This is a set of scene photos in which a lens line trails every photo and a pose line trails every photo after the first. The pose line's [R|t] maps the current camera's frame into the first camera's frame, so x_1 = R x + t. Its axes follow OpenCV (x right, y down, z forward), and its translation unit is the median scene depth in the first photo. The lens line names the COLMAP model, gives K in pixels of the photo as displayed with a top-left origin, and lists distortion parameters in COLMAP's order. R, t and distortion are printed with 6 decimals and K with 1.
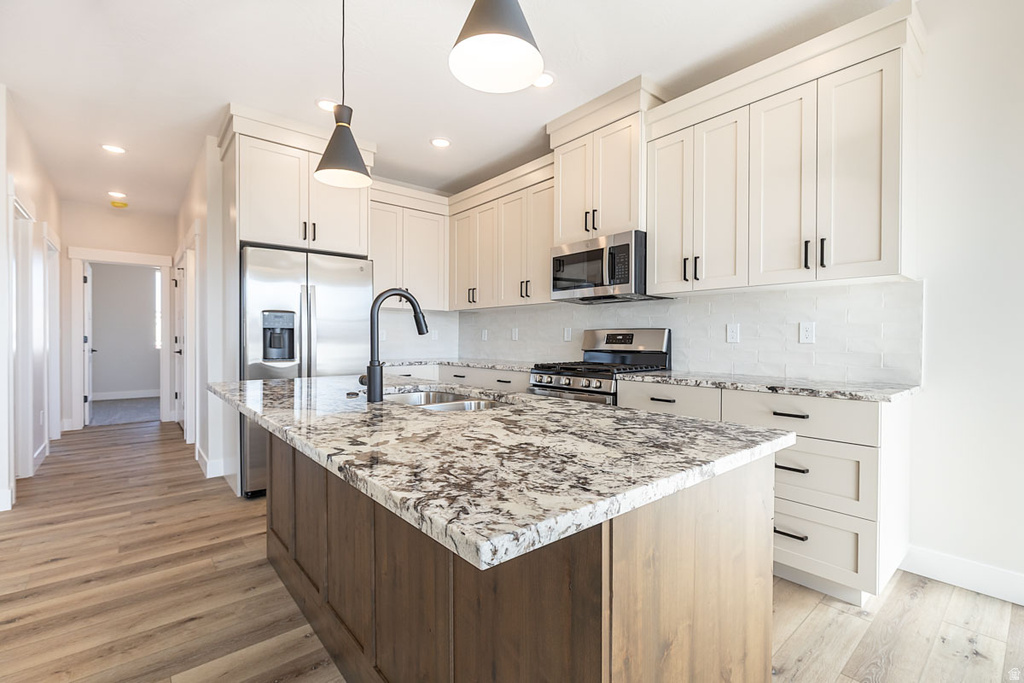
lens RADIAL K [[458.9, 0, 509.1], [0, 458.9, 341.9], [0, 0, 1]] dist [0.001597, -0.000411]
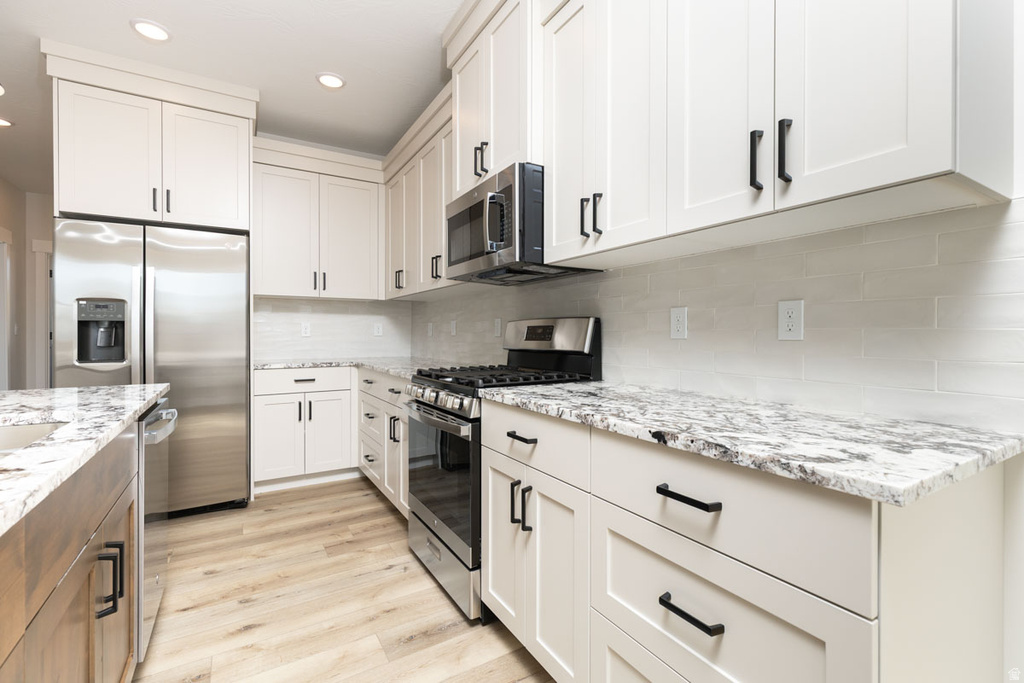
lens RADIAL K [[458.9, 0, 515.9], [0, 458.9, 337.9], [0, 0, 1]] dist [0.001597, -0.000411]
pose [[0.989369, -0.001920, -0.145417, 0.315165], [0.002055, 0.999998, 0.000779, -0.000088], [0.145415, -0.001070, 0.989370, 0.323397]]
